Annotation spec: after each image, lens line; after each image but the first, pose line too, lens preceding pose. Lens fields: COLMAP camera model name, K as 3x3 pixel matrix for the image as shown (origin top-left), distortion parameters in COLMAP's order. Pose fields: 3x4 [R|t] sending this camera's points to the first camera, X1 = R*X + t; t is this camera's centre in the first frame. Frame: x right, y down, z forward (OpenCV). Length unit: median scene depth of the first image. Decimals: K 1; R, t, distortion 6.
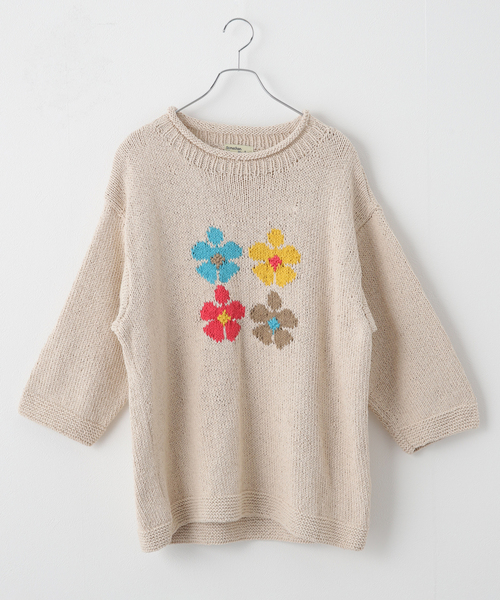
lens RADIAL K [[1464.9, 0, 247.6], [0, 1464.9, 302.7], [0, 0, 1]] dist [0.106438, 0.000000]
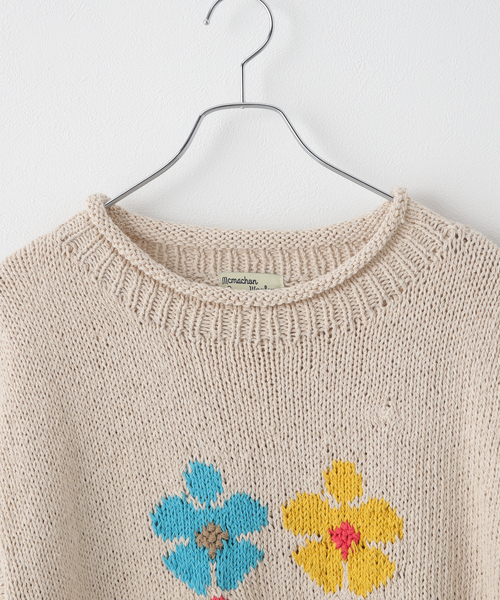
lens RADIAL K [[1464.9, 0, 251.8], [0, 1464.9, 299.4], [0, 0, 1]] dist [0.106438, 0.000000]
pose [[0.997068, -0.042491, -0.063647, 0.022146], [0.037116, 0.995827, -0.083374, -0.062748], [0.066924, 0.080767, 0.994484, 0.561312]]
